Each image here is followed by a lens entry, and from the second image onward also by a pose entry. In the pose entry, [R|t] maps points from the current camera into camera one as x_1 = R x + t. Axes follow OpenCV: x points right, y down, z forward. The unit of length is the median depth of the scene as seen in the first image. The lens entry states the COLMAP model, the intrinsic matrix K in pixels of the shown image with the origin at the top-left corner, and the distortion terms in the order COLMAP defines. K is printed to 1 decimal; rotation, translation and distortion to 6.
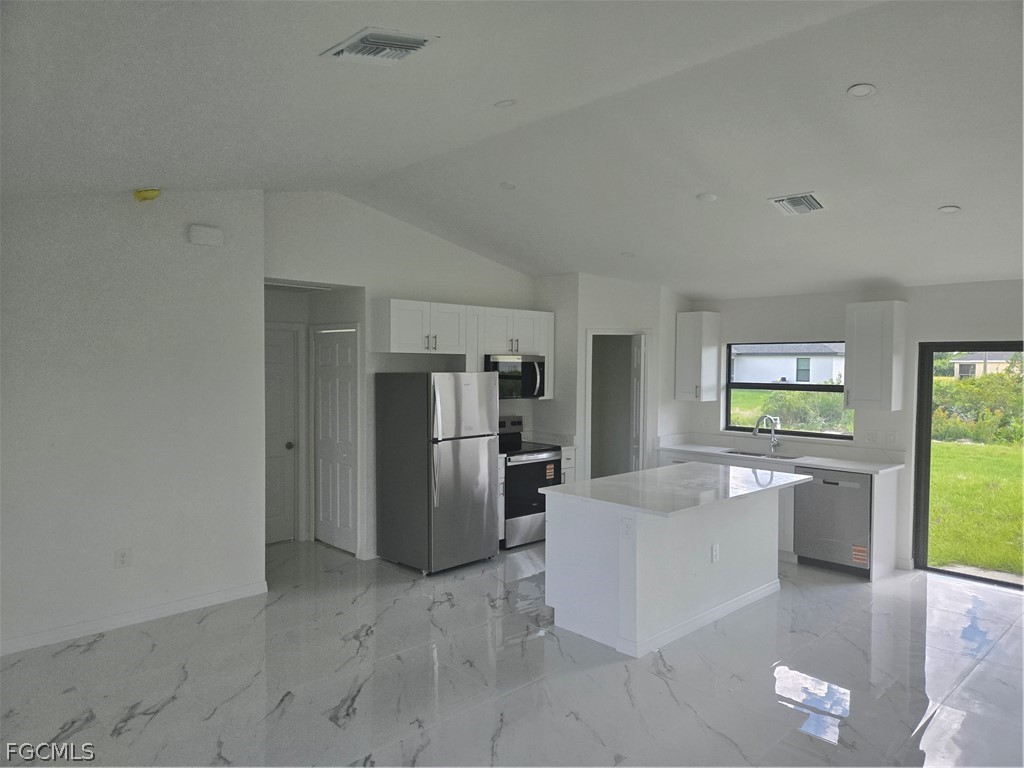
lens RADIAL K [[694.8, 0, 517.9], [0, 694.8, 385.0], [0, 0, 1]] dist [0.053764, -0.049152]
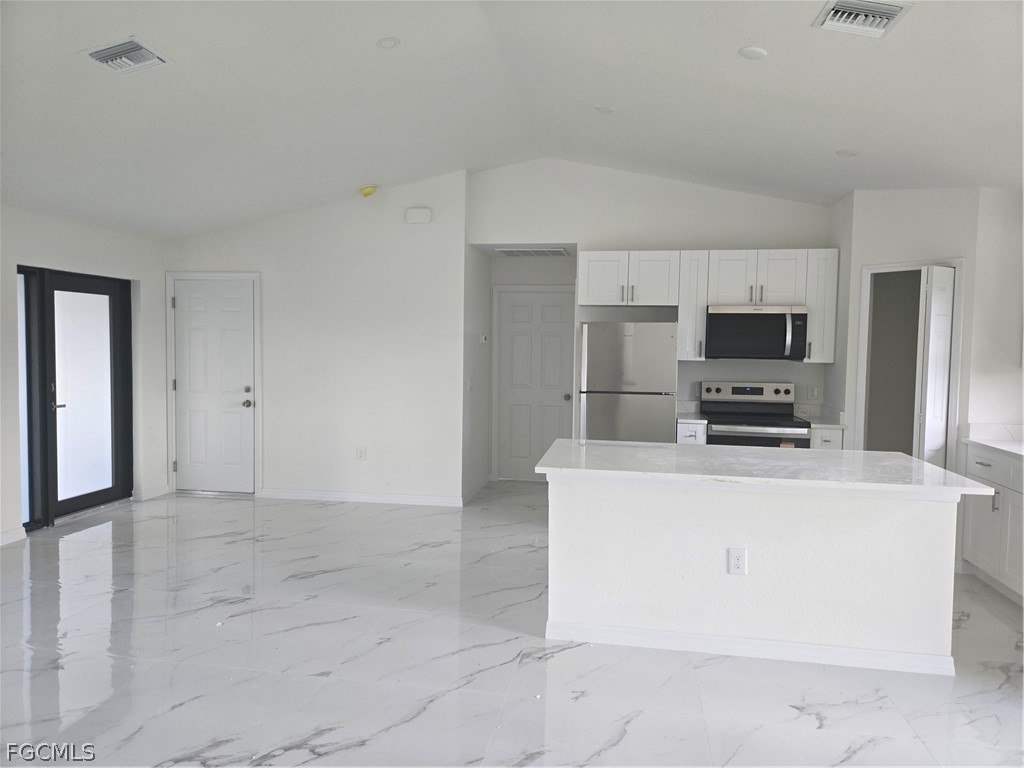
lens RADIAL K [[694.8, 0, 517.9], [0, 694.8, 385.0], [0, 0, 1]] dist [0.053764, -0.049152]
pose [[0.590186, 0.047479, -0.805870, 0.651469], [-0.037035, 0.998810, 0.031723, 0.045600], [0.806417, 0.011123, 0.591243, 0.372836]]
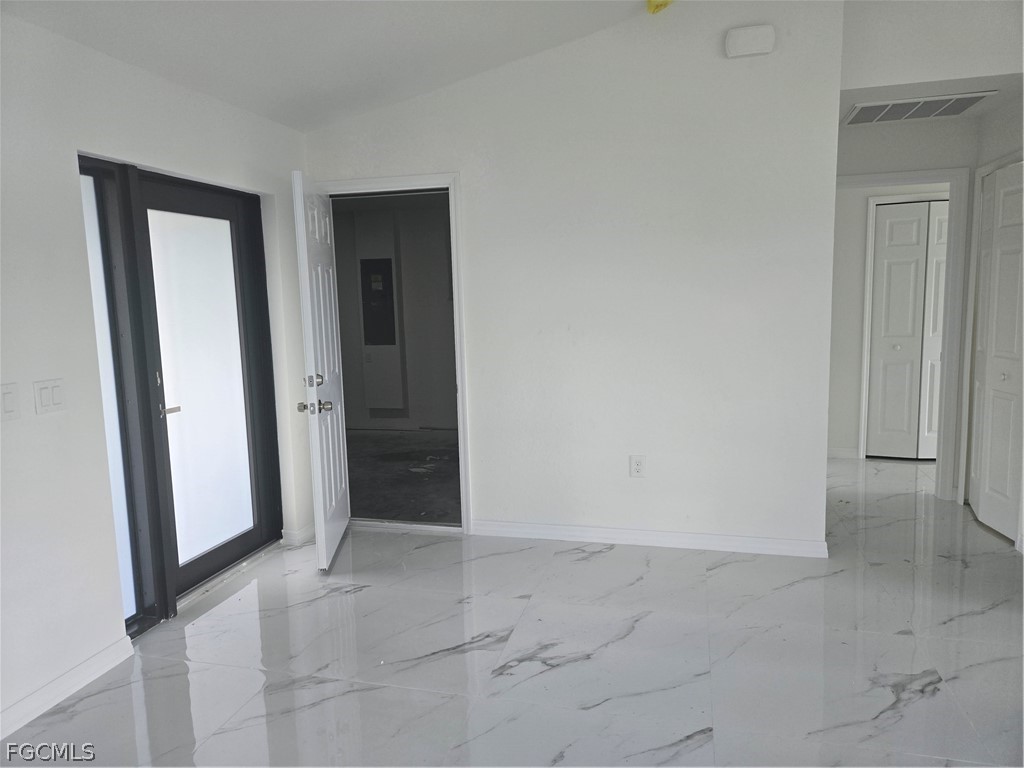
lens RADIAL K [[692.7, 0, 501.6], [0, 692.7, 382.6], [0, 0, 1]] dist [0.029990, 0.000058]
pose [[0.508255, 0.089552, -0.856538, 0.056338], [0.004406, 0.994296, 0.106569, 0.048093], [0.861195, -0.057938, 0.504961, 0.386272]]
